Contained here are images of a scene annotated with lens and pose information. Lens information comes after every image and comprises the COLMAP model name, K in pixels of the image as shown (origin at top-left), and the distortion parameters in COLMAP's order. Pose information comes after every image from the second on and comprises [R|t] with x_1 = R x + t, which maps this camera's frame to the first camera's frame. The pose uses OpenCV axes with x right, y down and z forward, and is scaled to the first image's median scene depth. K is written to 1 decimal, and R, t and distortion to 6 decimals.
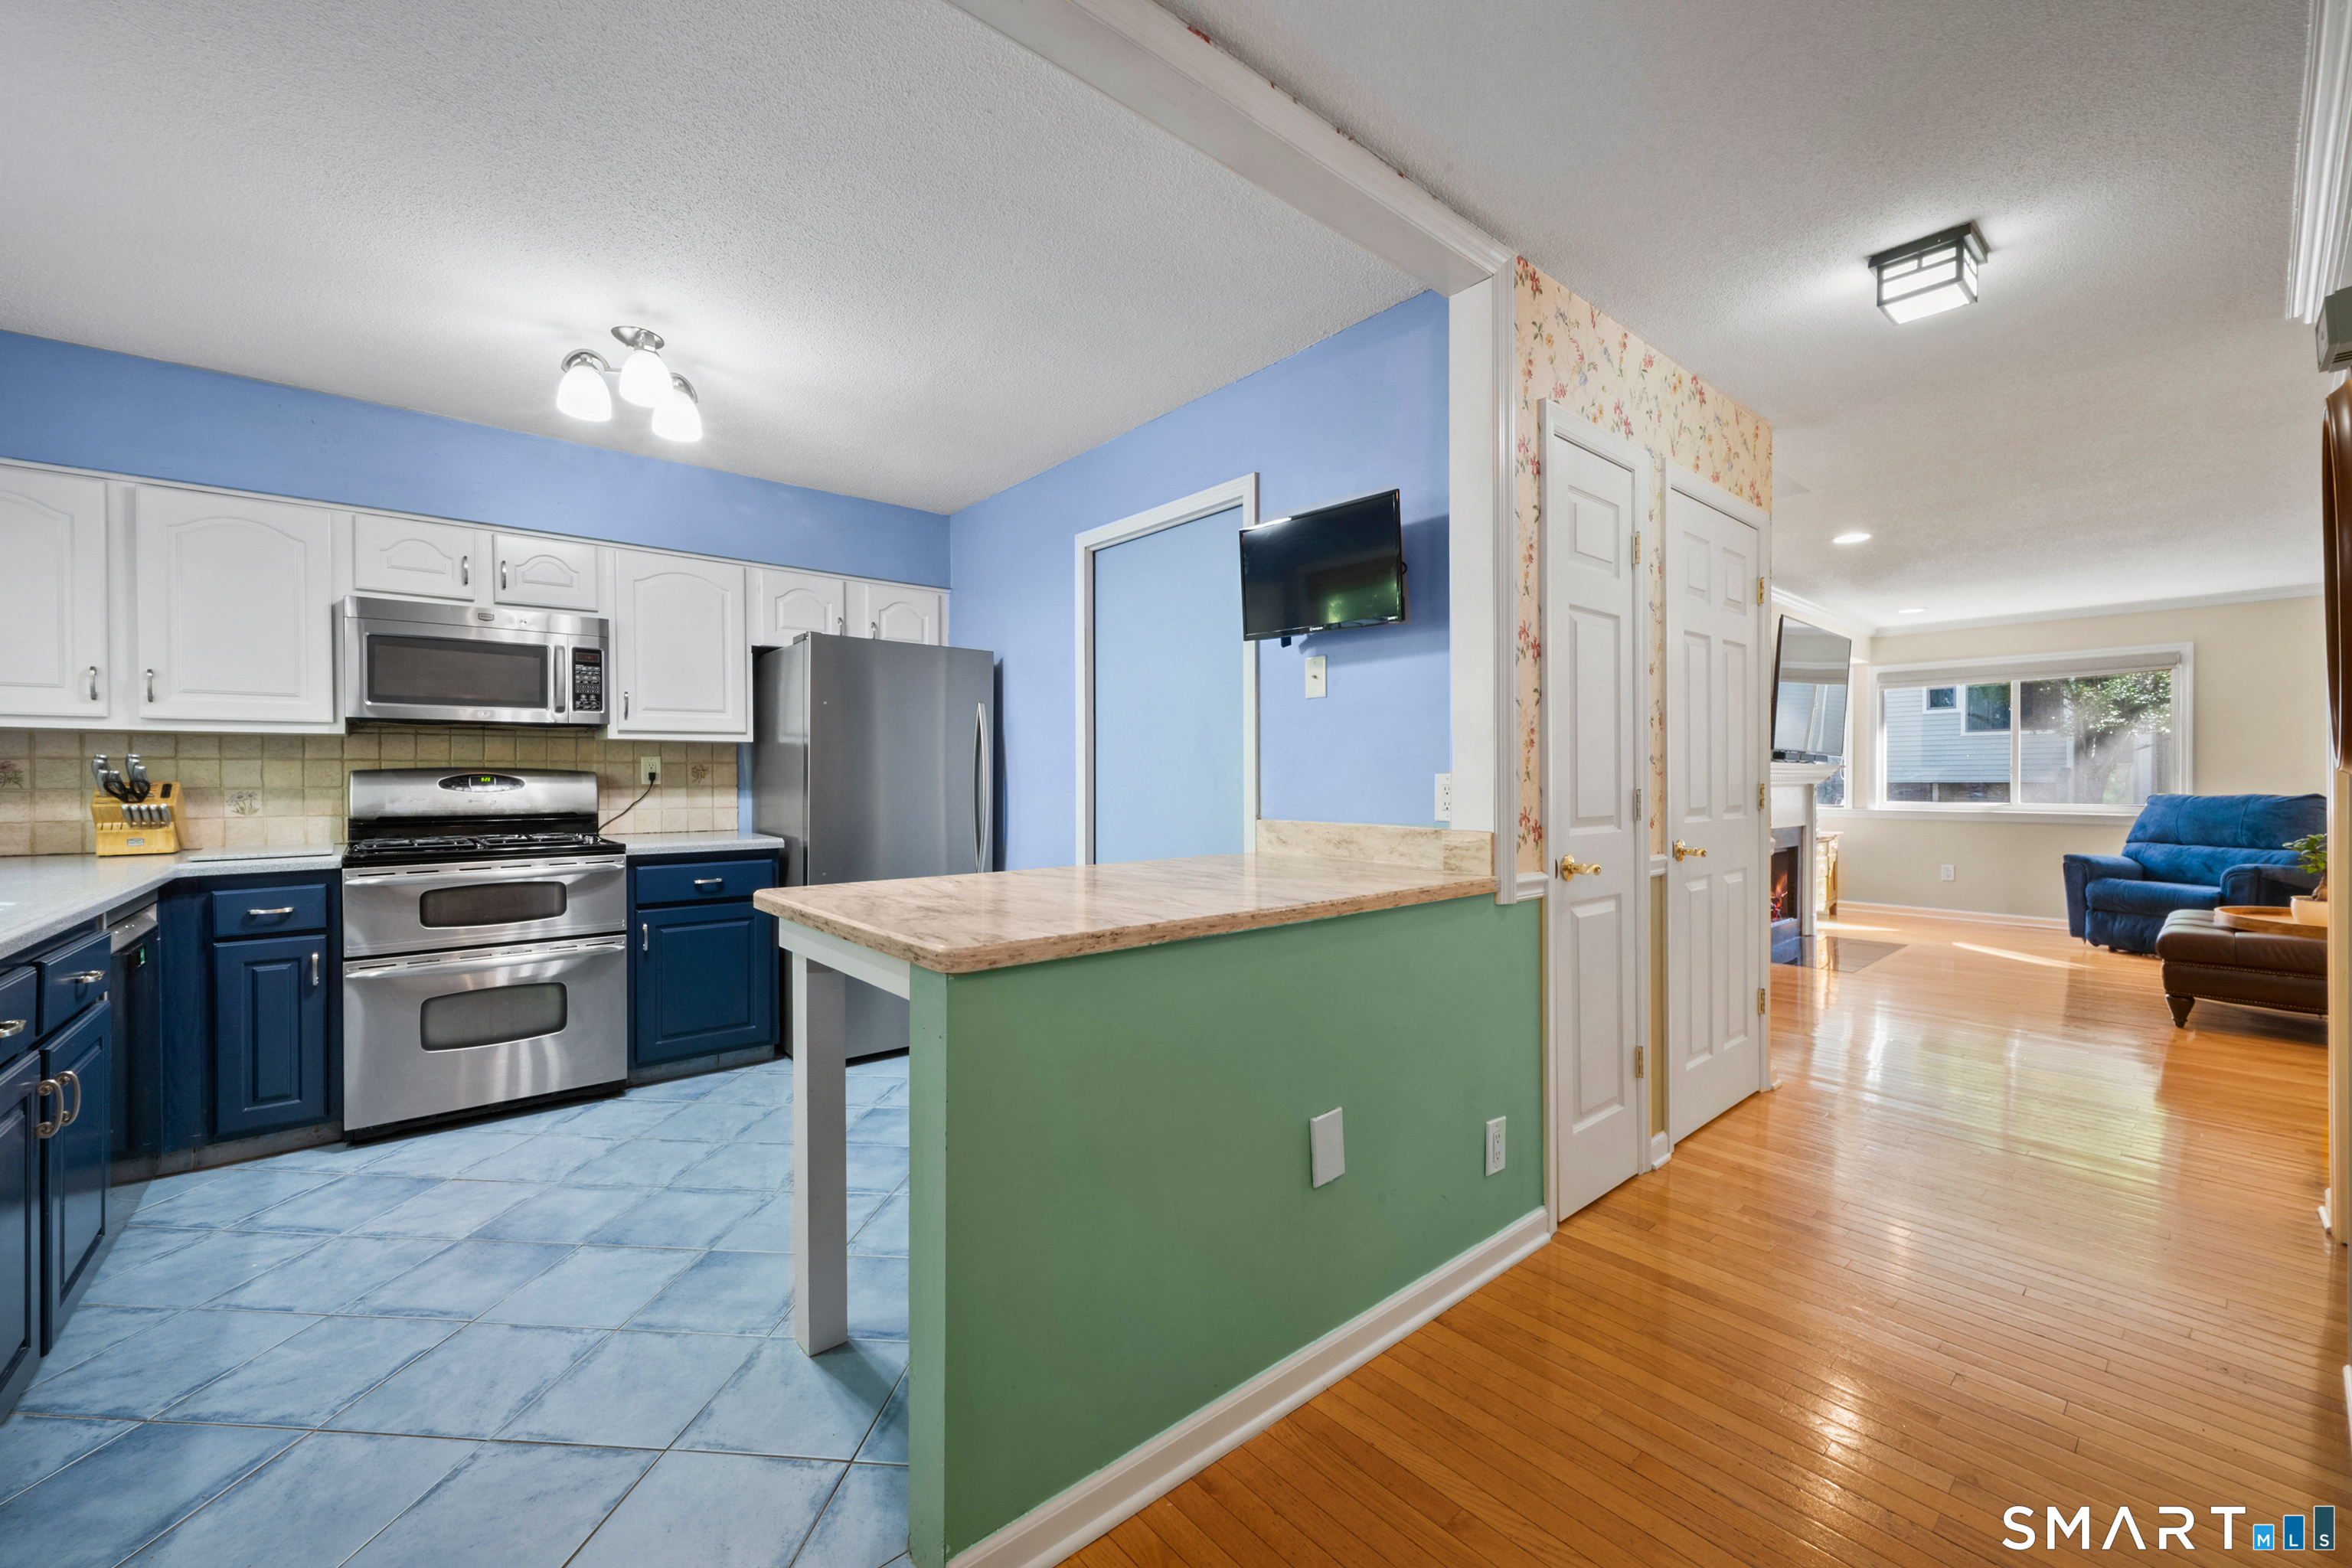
lens RADIAL K [[922.7, 0, 1182.5], [0, 922.7, 782.6], [0, 0, 1]] dist [-0.001879, 0.000089]
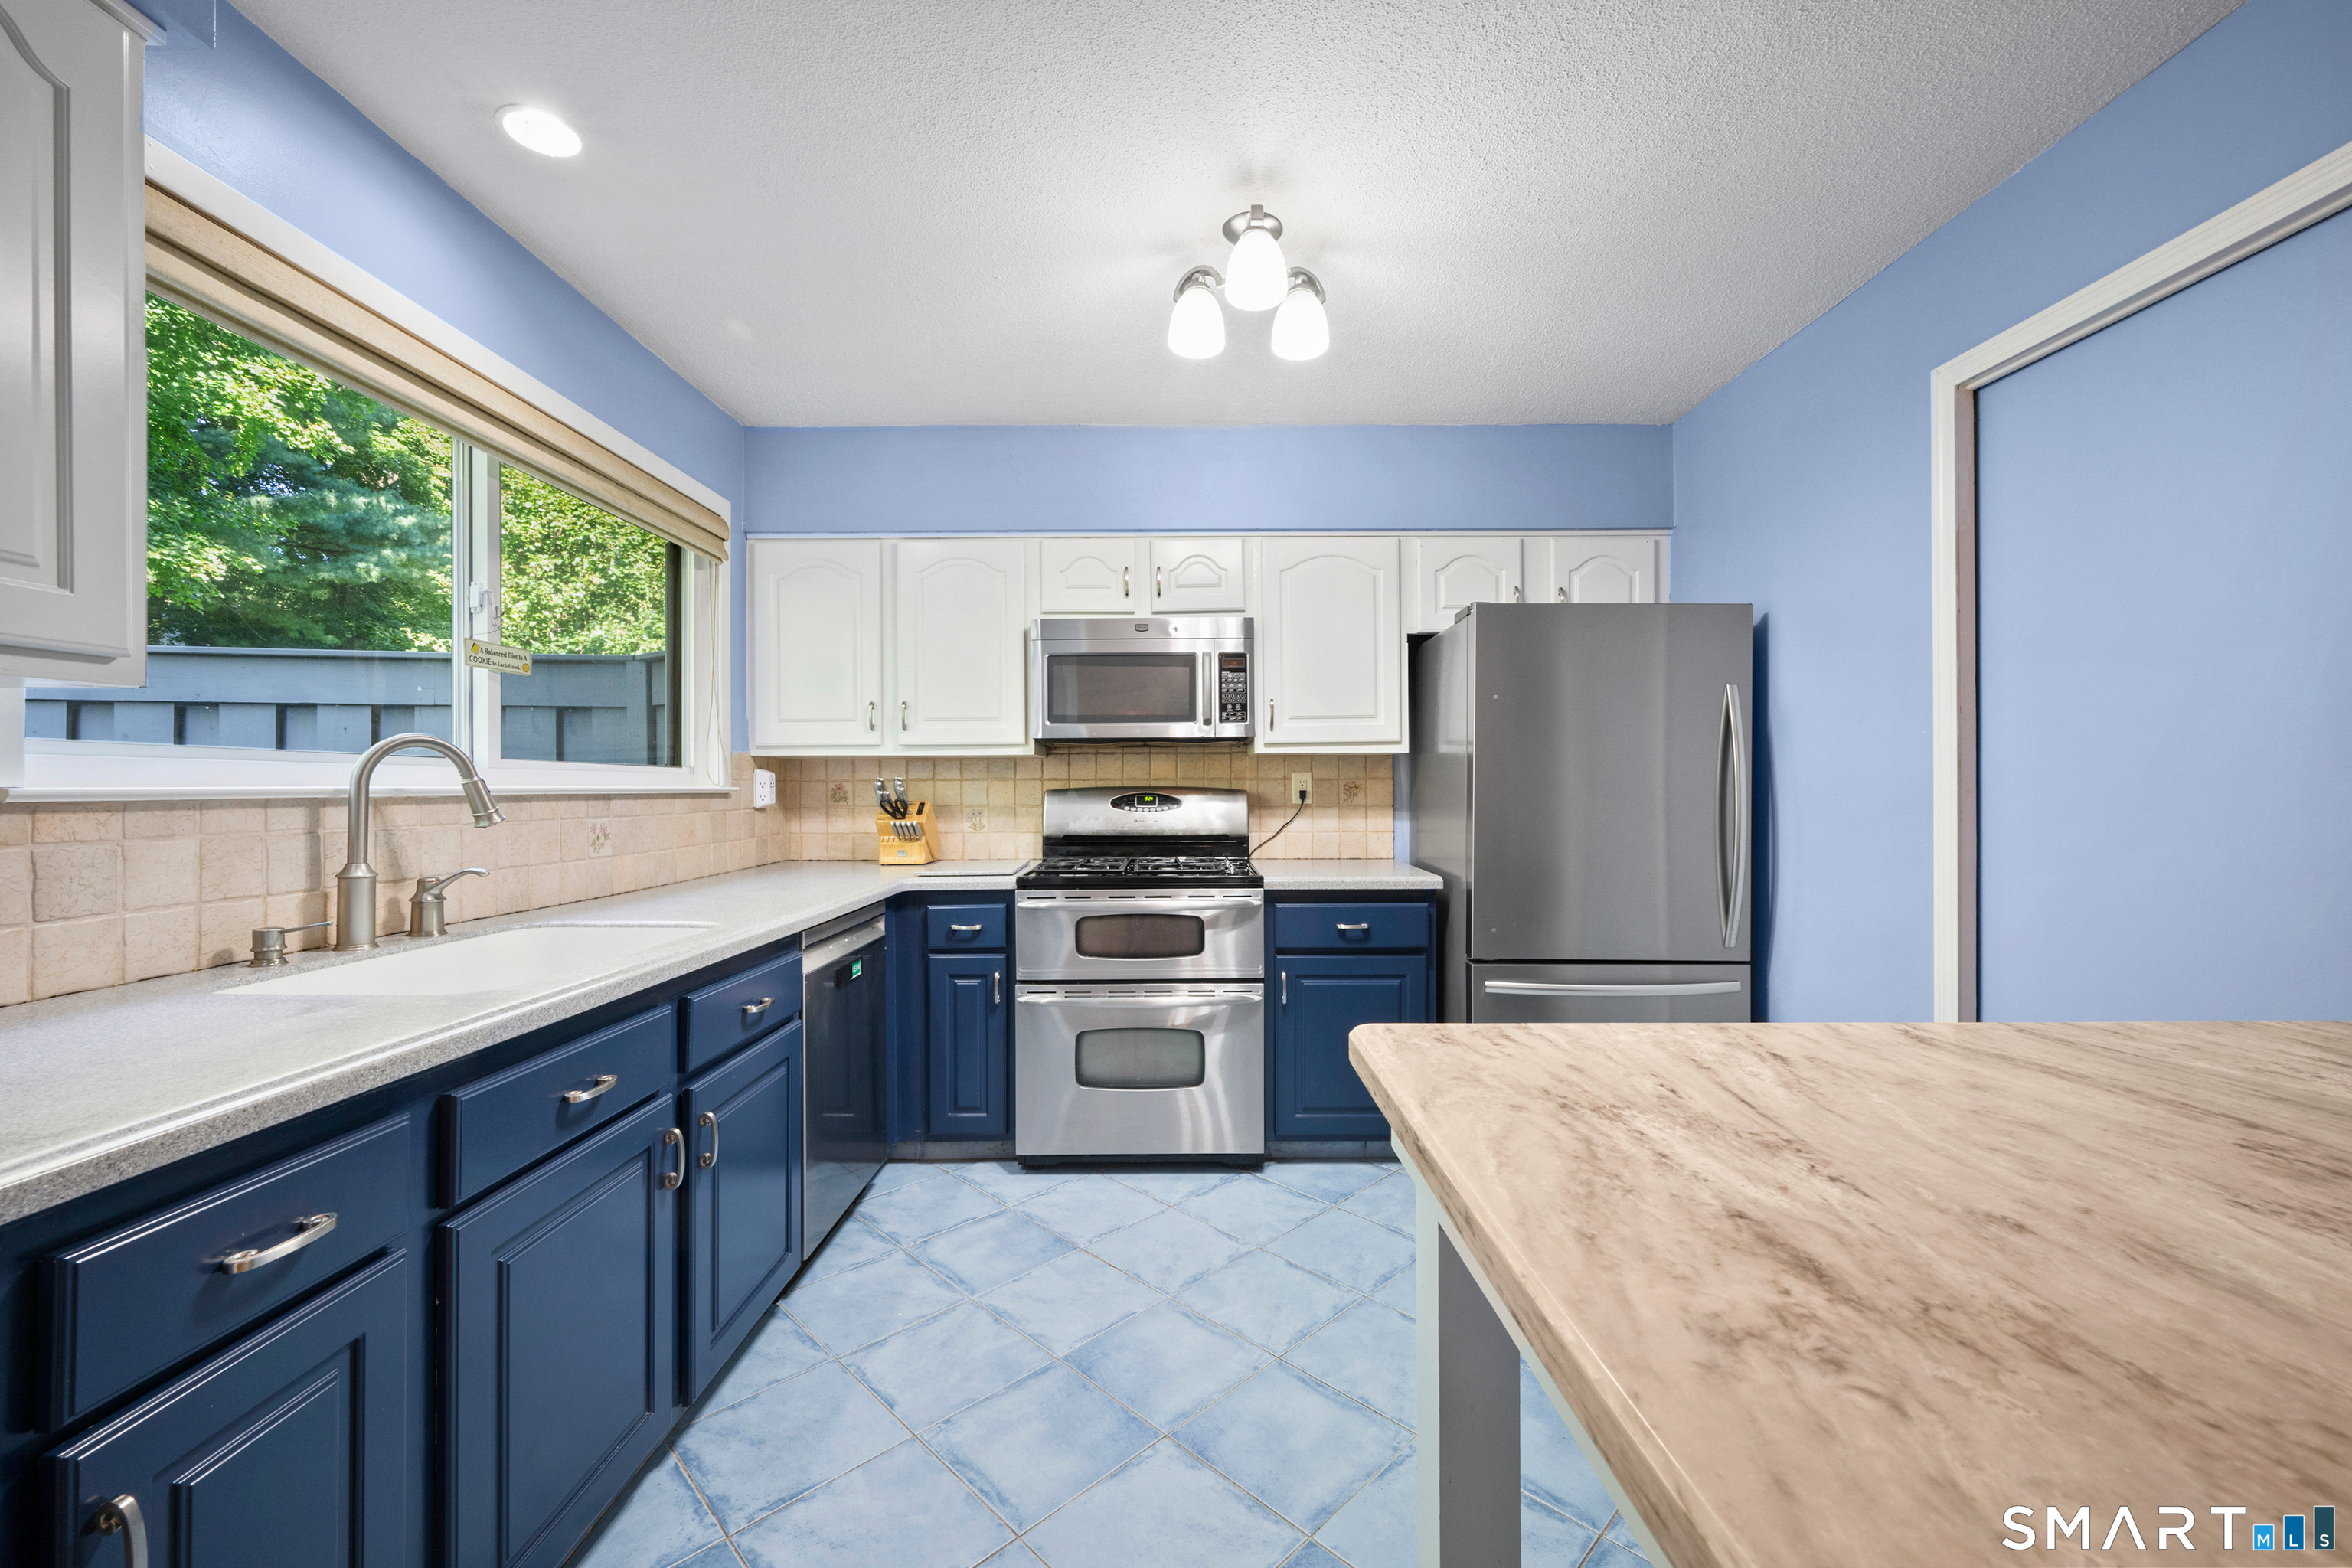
lens RADIAL K [[922.7, 0, 1180.3], [0, 922.7, 787.9], [0, 0, 1]] dist [-0.001879, 0.000089]
pose [[0.761172, -0.001286, -0.648548, -0.121395], [-0.002399, 0.999986, -0.004799, -0.011484], [0.648545, 0.005209, 0.761158, 0.331820]]
